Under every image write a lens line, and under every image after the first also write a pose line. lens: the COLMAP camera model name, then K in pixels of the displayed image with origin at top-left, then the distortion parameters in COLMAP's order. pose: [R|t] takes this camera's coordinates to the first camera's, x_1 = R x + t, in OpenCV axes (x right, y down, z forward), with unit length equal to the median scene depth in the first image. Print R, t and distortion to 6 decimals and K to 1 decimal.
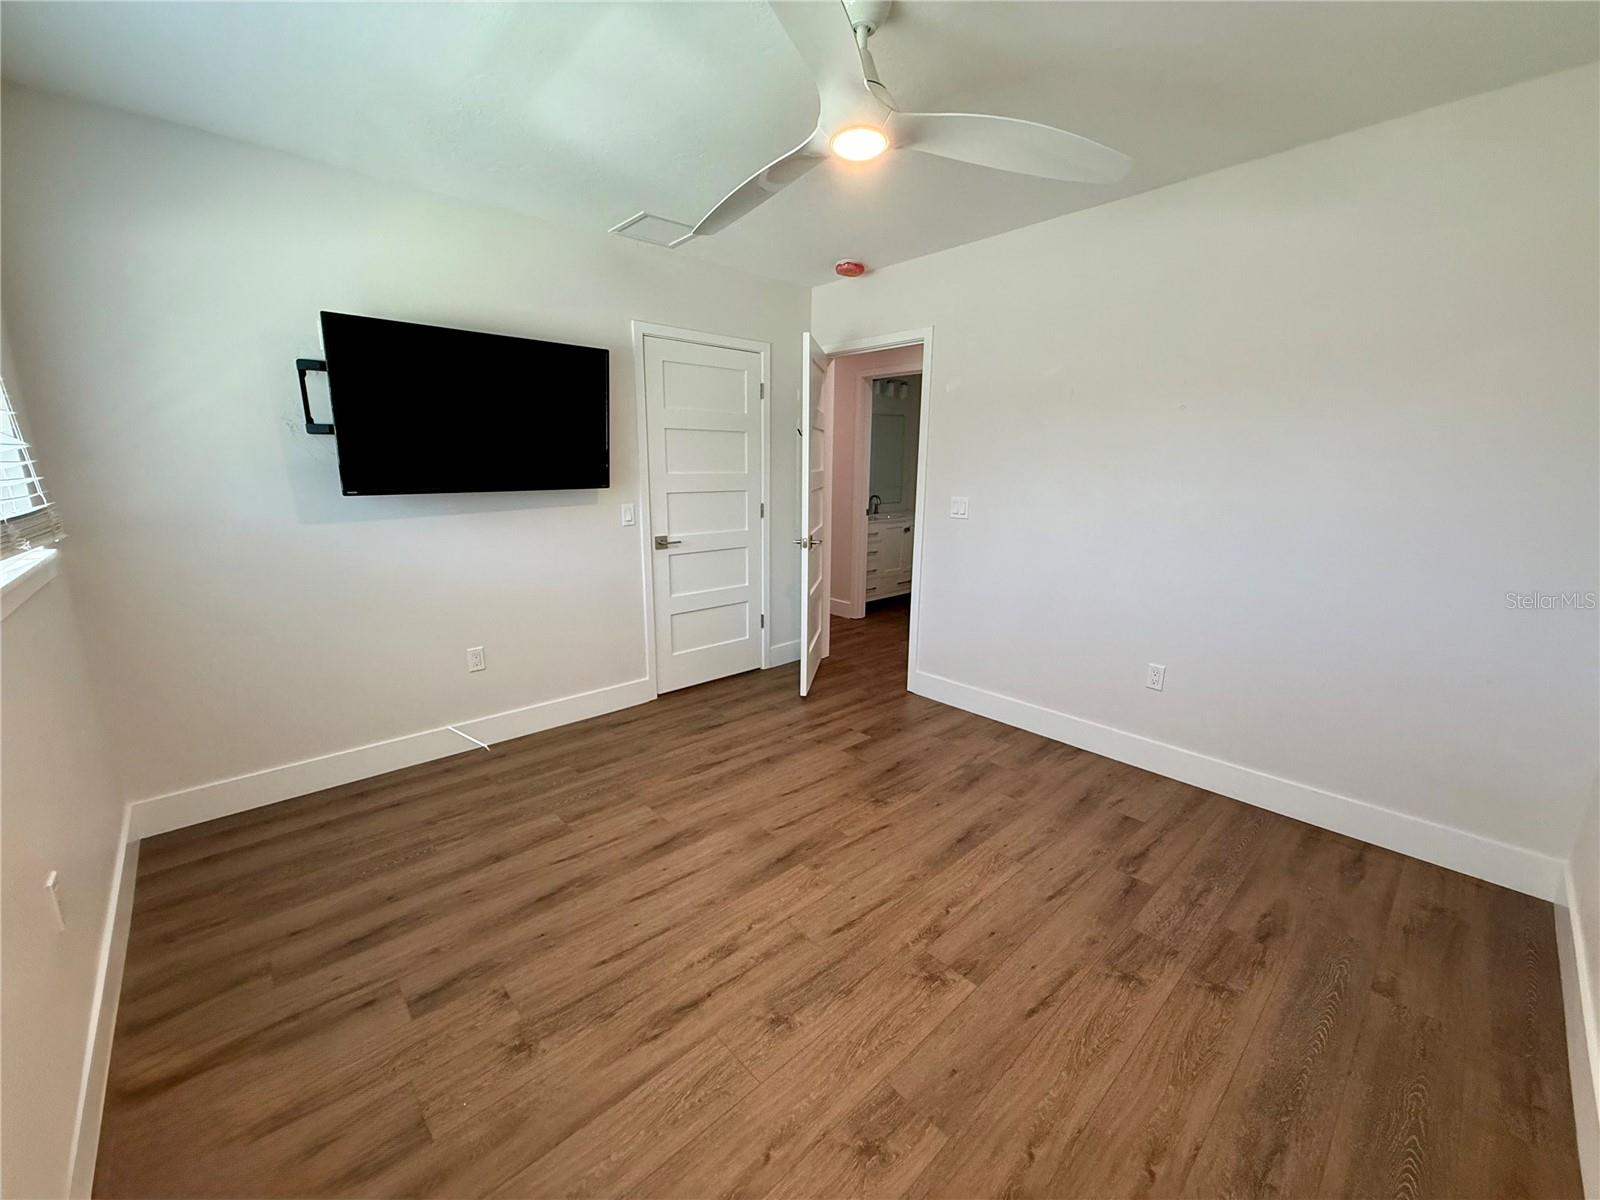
lens RADIAL K [[641.0, 0, 800.9], [0, 641.0, 602.0], [0, 0, 1]] dist [-0.003539, 0.000722]
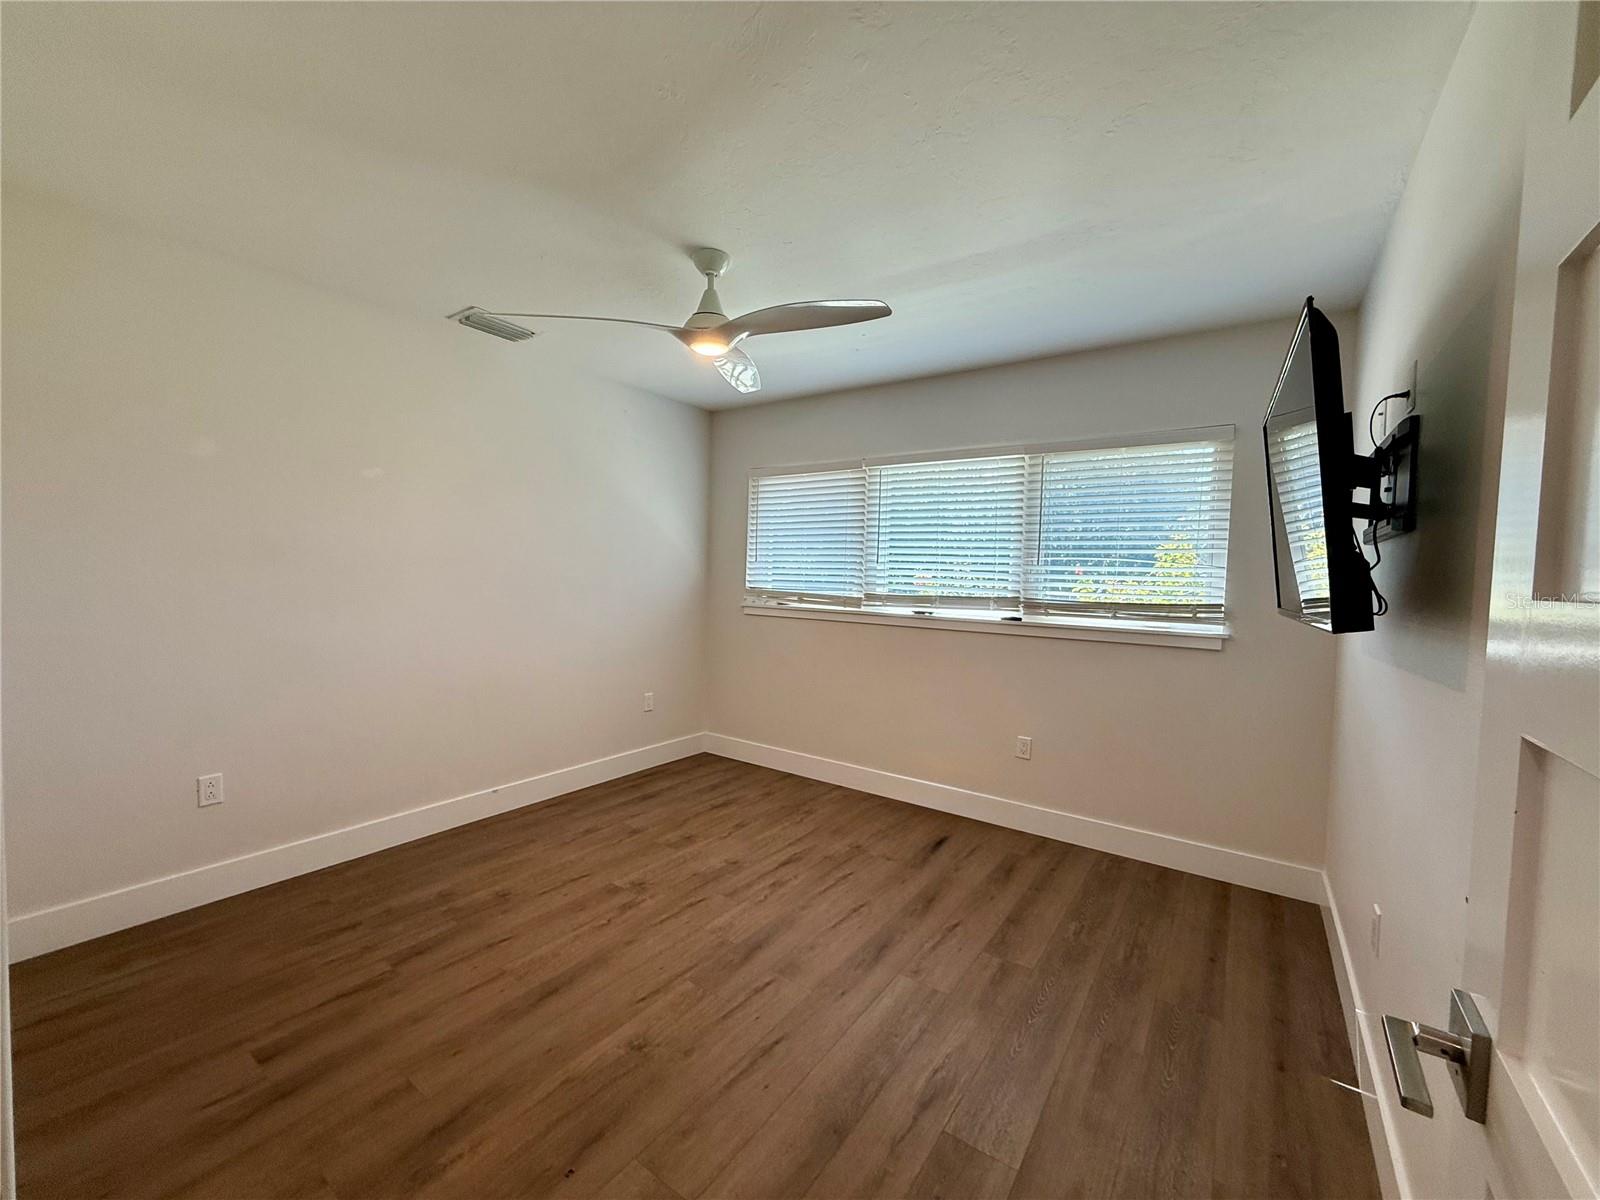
lens RADIAL K [[641.0, 0, 801.5], [0, 641.0, 600.0], [0, 0, 1]] dist [-0.003539, 0.000722]
pose [[-0.977369, -0.021412, -0.210457, 0.130660], [-0.074538, 0.965918, 0.247884, -0.396728], [0.197977, 0.257962, -0.945654, 1.903970]]
